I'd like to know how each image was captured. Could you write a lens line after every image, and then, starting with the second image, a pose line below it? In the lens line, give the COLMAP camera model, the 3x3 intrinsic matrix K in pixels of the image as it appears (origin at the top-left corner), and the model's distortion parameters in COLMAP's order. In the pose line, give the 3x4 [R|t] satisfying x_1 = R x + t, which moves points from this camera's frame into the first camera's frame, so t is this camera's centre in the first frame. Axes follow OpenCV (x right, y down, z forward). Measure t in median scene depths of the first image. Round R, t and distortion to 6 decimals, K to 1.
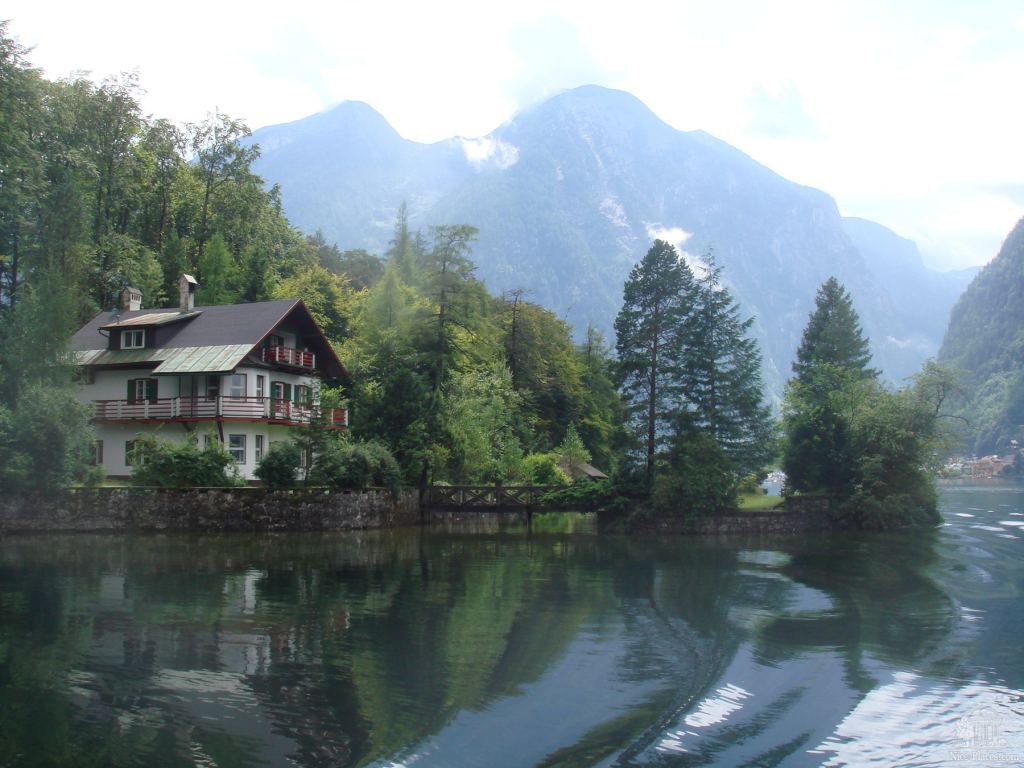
lens RADIAL K [[1183.0, 0, 498.3], [0, 1183.0, 381.9], [0, 0, 1]] dist [-0.153124, 0.016723]
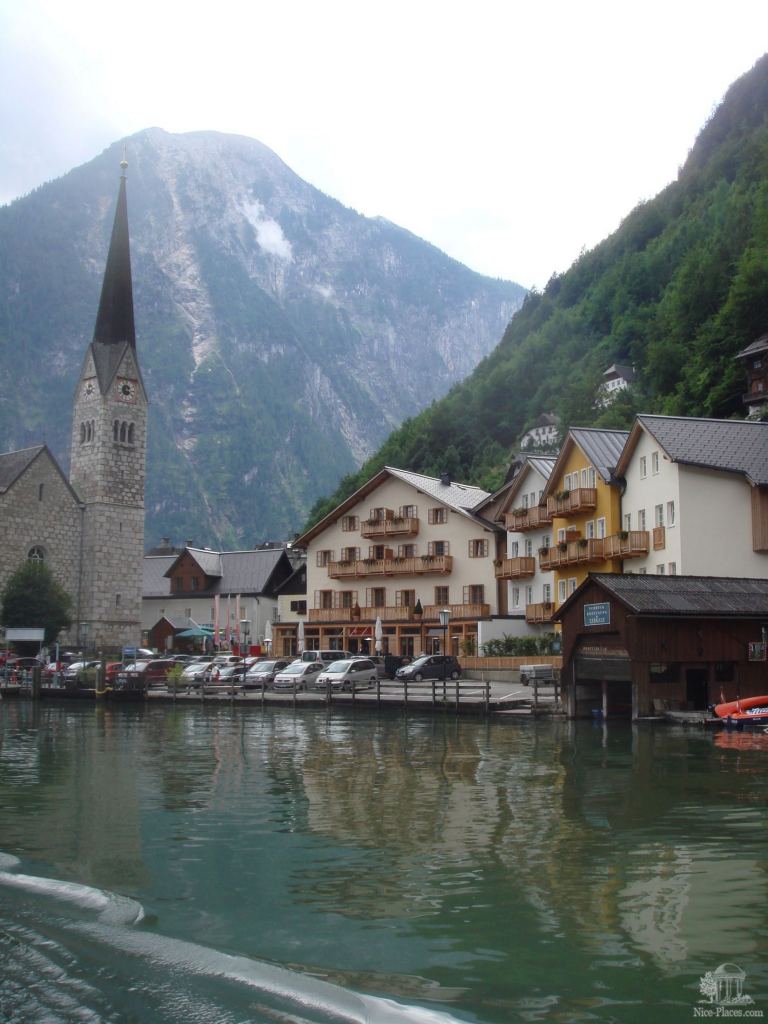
lens RADIAL K [[1183.0, 0, 384.0], [0, 1183.0, 512.0], [0, 0, 1]] dist [-0.153124, 0.016723]
pose [[0.995555, 0.023868, 0.091107, 0.234683], [-0.020243, 0.998974, -0.040506, 0.033229], [-0.091980, 0.038481, 0.995017, 0.470491]]
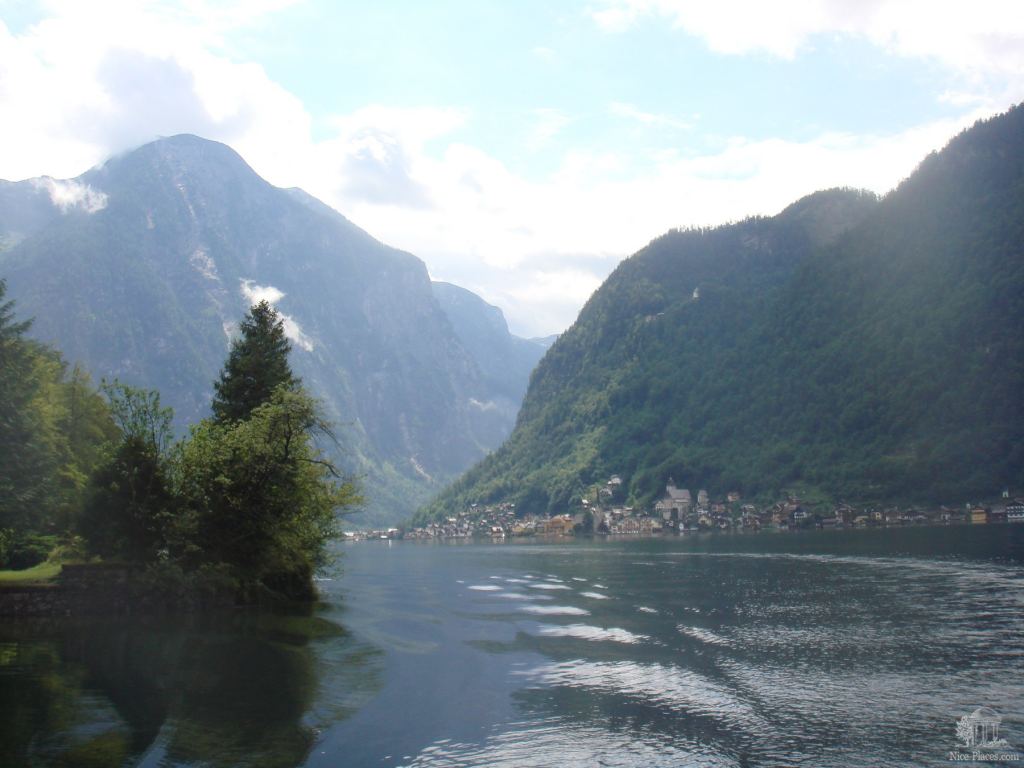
lens RADIAL K [[1183.0, 0, 498.3], [0, 1183.0, 381.9], [0, 0, 1]] dist [-0.153124, 0.016723]
pose [[0.941469, 0.032737, 0.335506, 0.006840], [-0.016188, 0.998516, -0.052005, 0.000458], [-0.336710, 0.043530, 0.940602, 0.006158]]
